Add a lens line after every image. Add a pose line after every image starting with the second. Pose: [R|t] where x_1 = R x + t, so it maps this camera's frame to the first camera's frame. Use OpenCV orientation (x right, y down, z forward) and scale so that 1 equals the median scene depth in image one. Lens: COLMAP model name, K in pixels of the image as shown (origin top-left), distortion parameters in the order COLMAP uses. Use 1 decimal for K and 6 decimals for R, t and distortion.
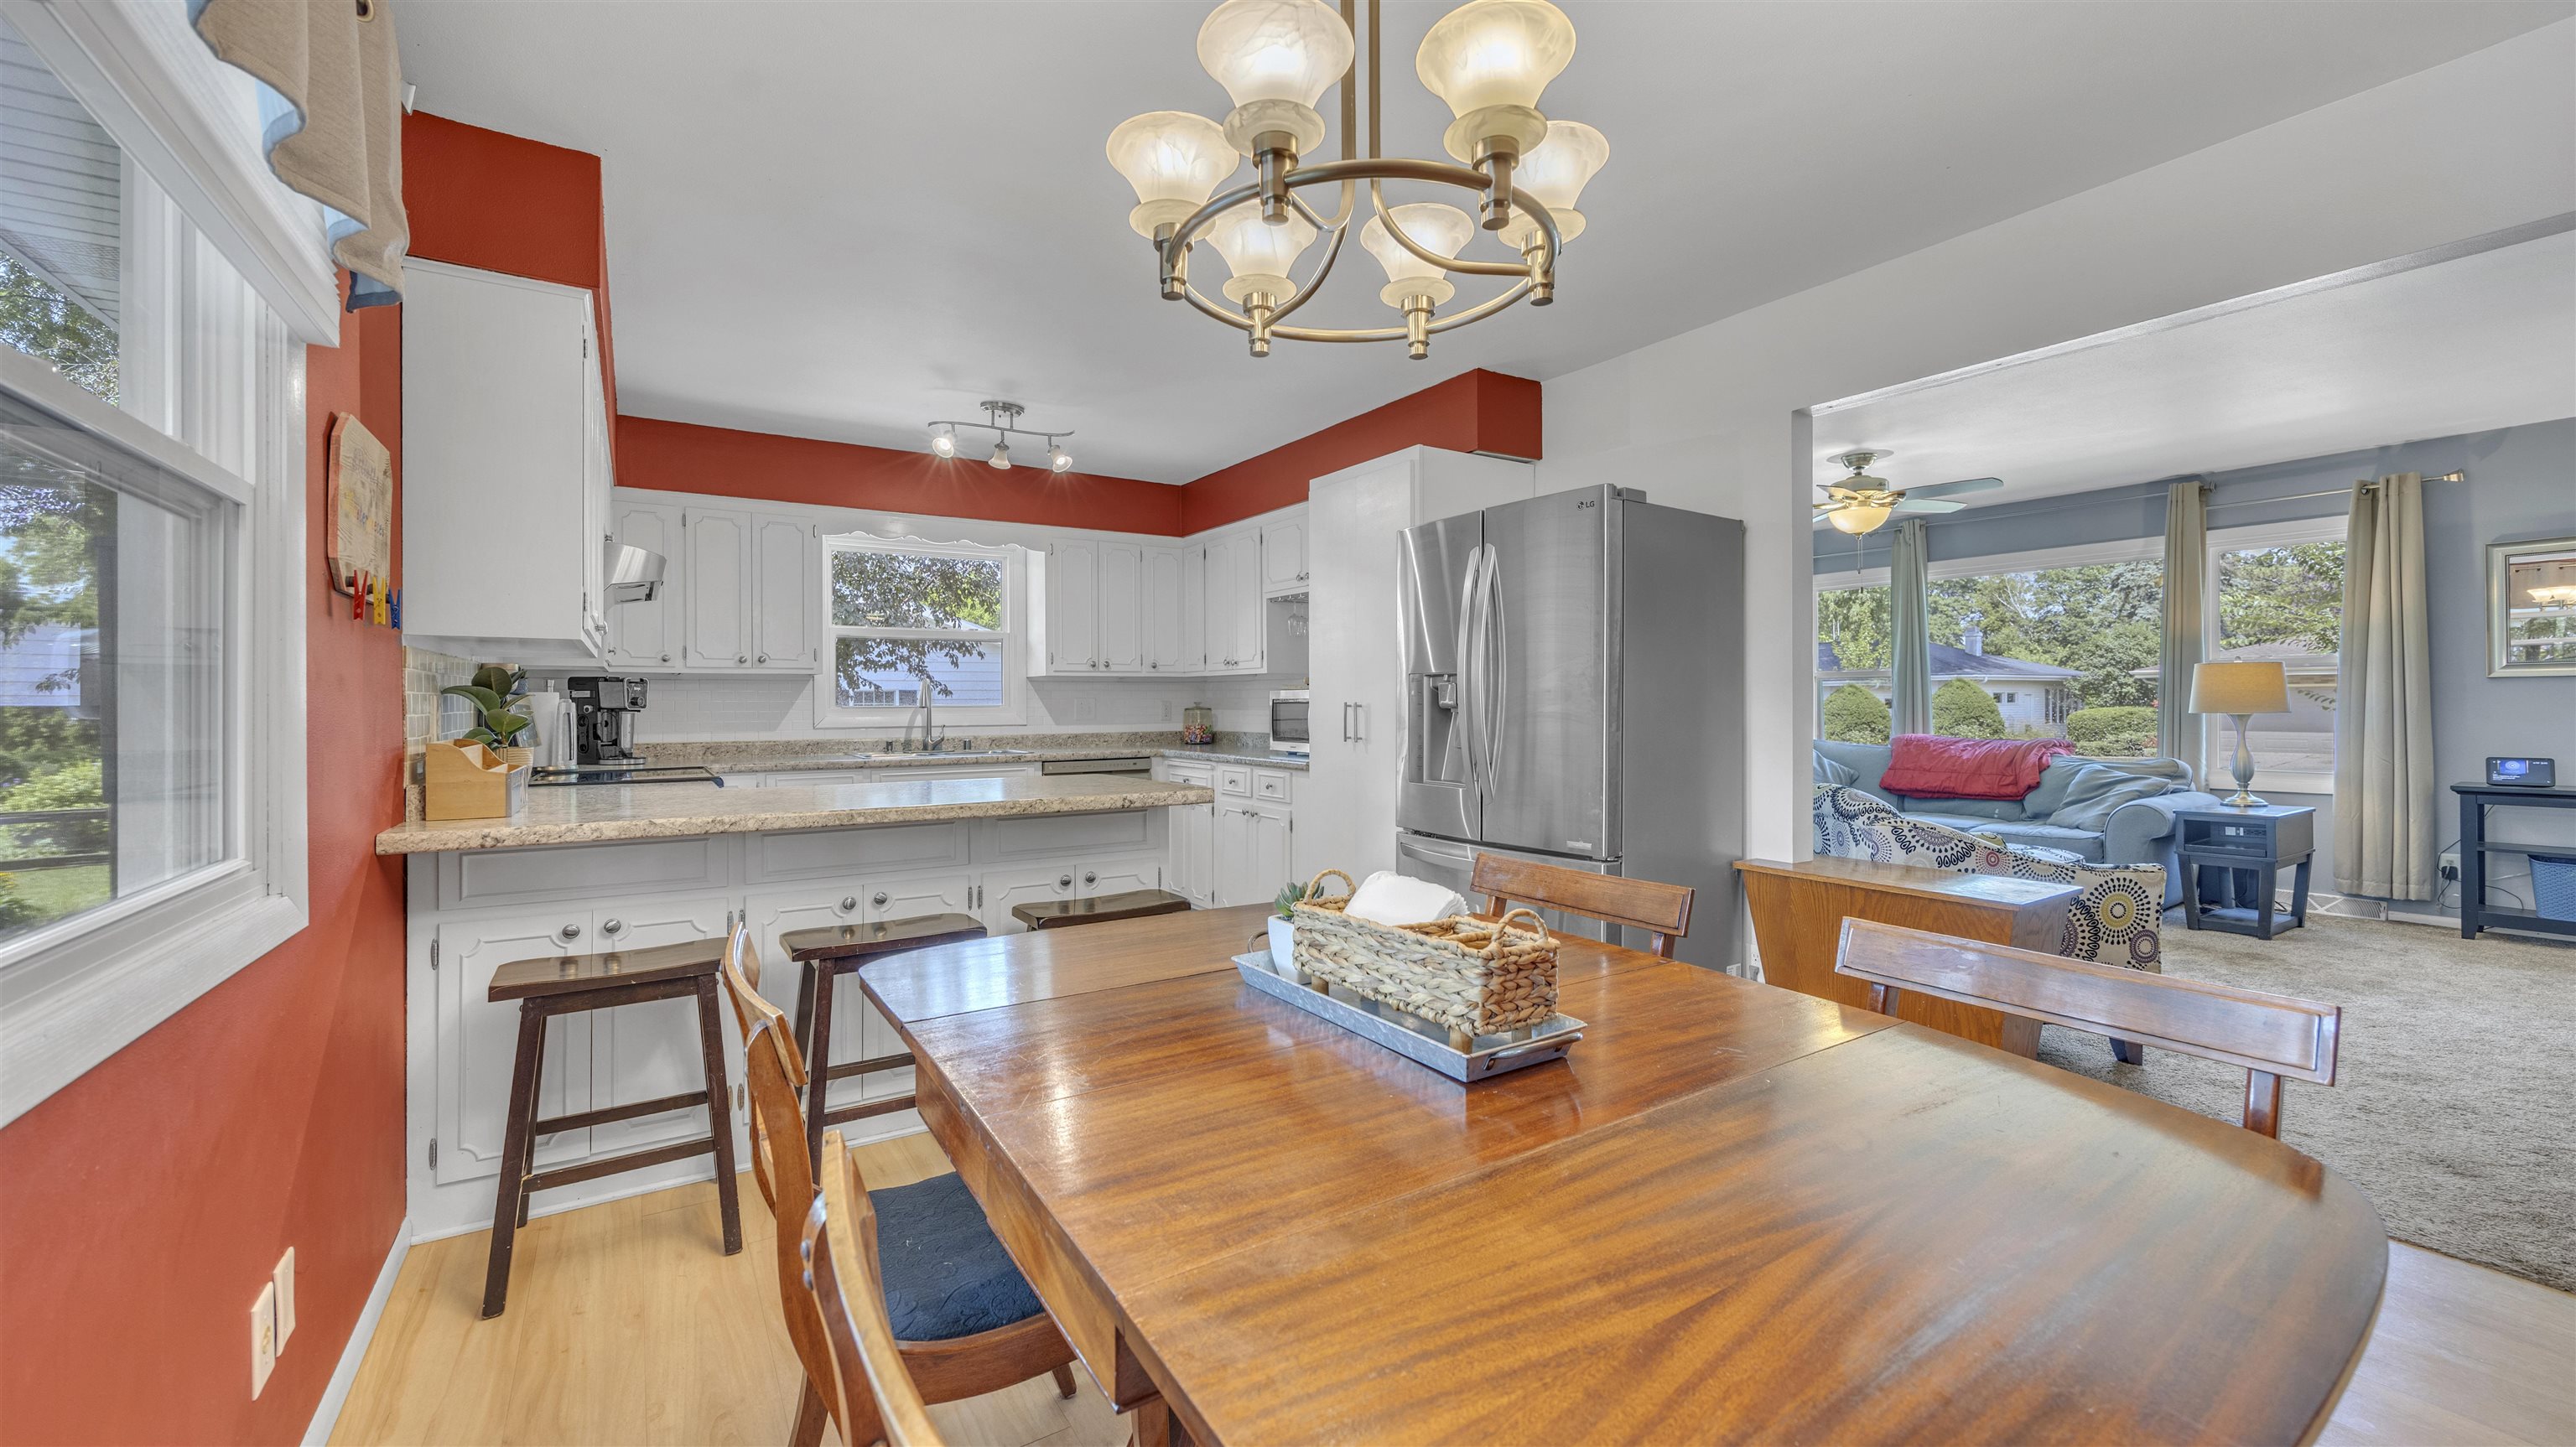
lens RADIAL K [[991.5, 0, 1280.4], [0, 991.5, 706.5], [0, 0, 1]] dist [-0.005575, 0.000677]
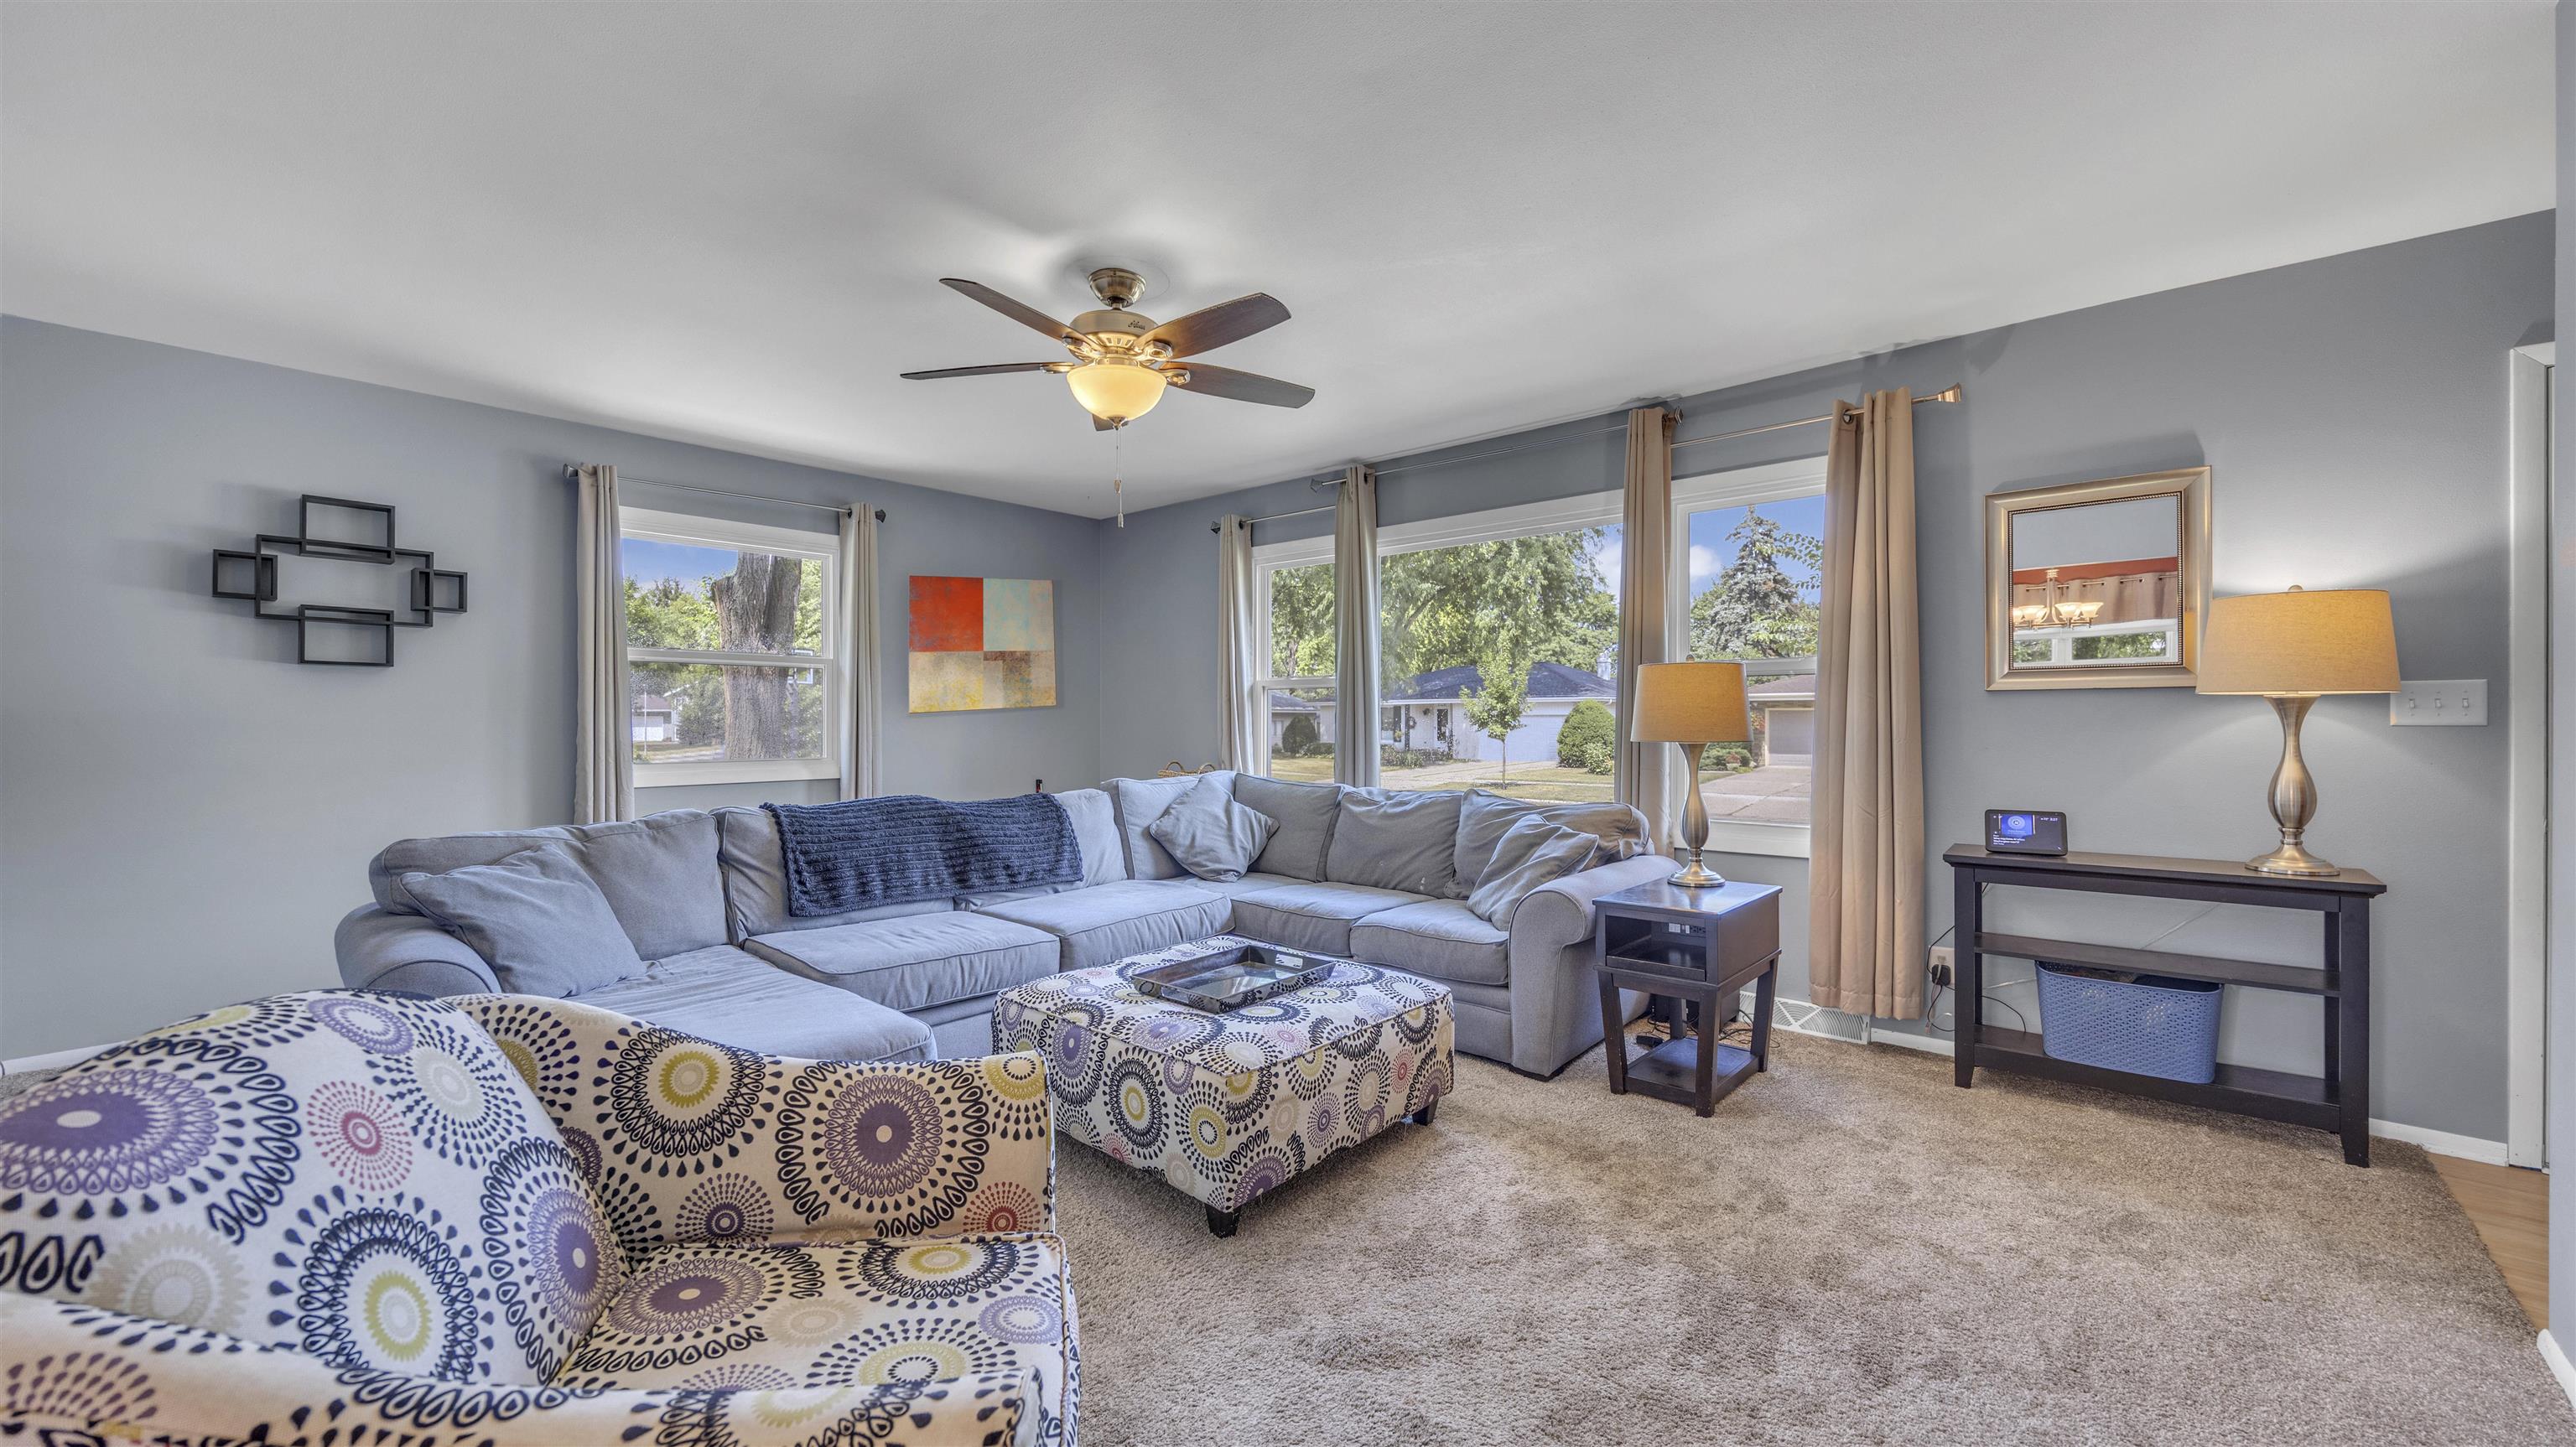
lens RADIAL K [[991.5, 0, 1264.9], [0, 991.5, 725.5], [0, 0, 1]] dist [-0.005575, 0.000677]
pose [[0.962737, 0.003157, 0.270420, 0.546985], [-0.004002, 0.999989, 0.002573, -0.005108], [-0.270409, -0.003559, 0.962739, 0.465037]]
